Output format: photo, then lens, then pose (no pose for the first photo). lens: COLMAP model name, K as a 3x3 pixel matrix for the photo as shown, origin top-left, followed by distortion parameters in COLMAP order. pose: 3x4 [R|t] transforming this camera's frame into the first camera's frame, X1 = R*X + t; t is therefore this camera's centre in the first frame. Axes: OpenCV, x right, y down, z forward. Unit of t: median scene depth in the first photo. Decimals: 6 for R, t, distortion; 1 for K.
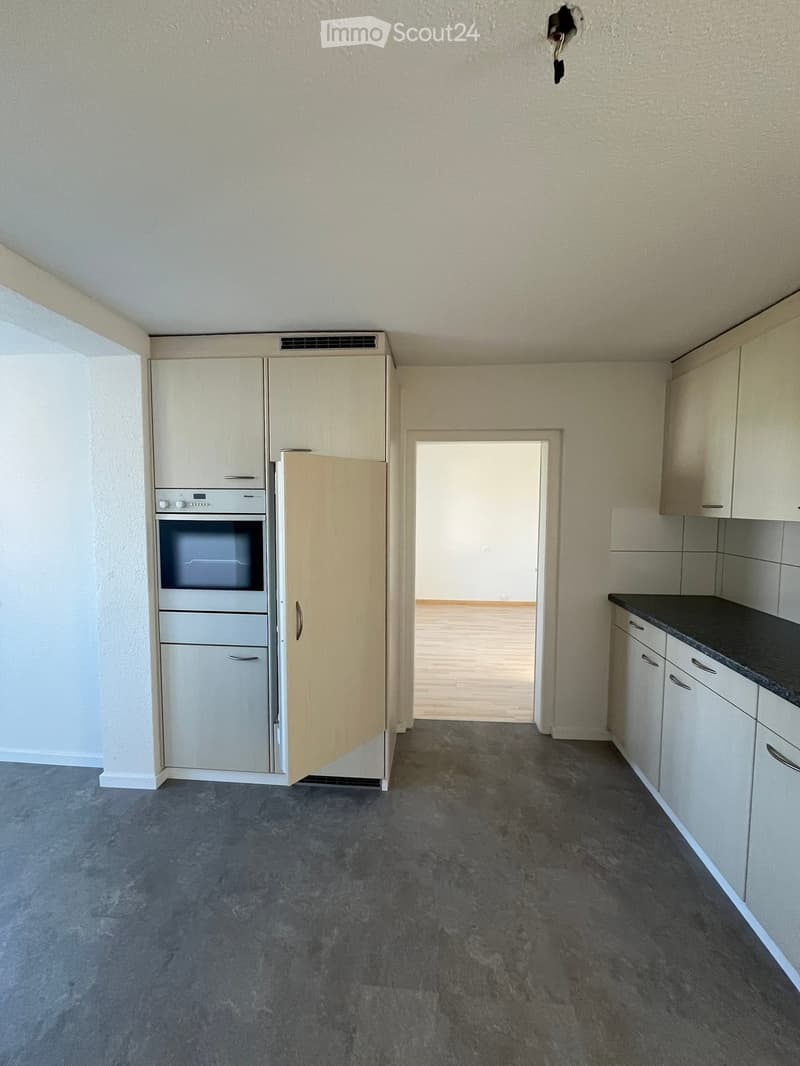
lens RADIAL K [[431.2, 0, 400.9], [0, 431.2, 532.0], [0, 0, 1]] dist [-0.000556, -0.000016]
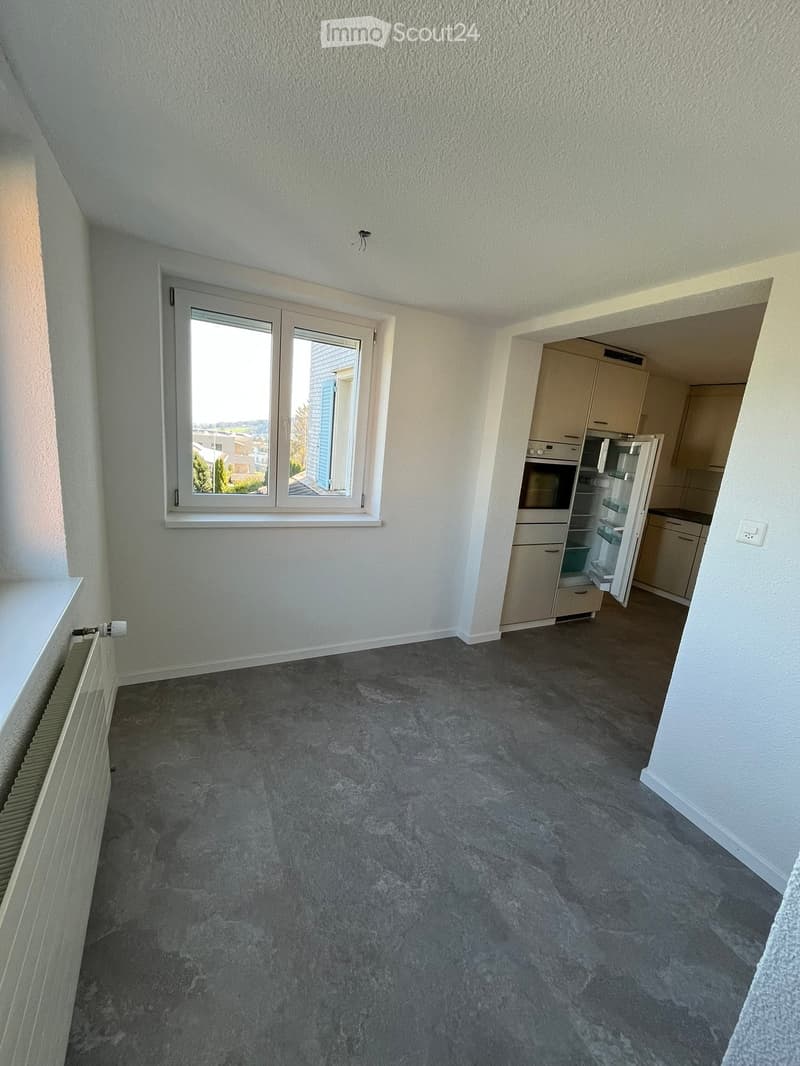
lens RADIAL K [[431.2, 0, 402.2], [0, 431.2, 532.1], [0, 0, 1]] dist [-0.000556, -0.000016]
pose [[0.853405, -0.045363, 0.519270, -1.665271], [-0.049017, 0.984807, 0.166589, -0.016638], [-0.518938, -0.167621, 0.838216, -0.042517]]
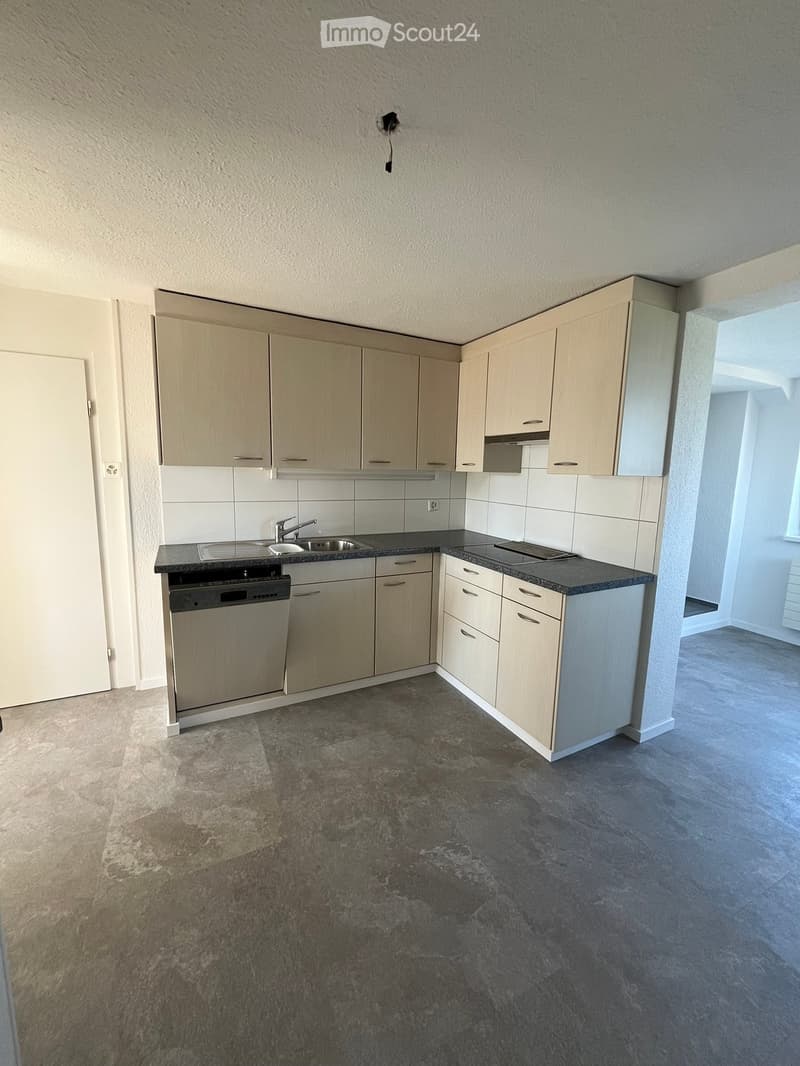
lens RADIAL K [[431.2, 0, 402.7], [0, 431.2, 531.3], [0, 0, 1]] dist [-0.000556, -0.000016]
pose [[-0.856026, 0.050361, -0.514474, 0.390975], [-0.064379, 0.977109, 0.202765, -0.035905], [0.512908, 0.206693, -0.833188, 0.852543]]
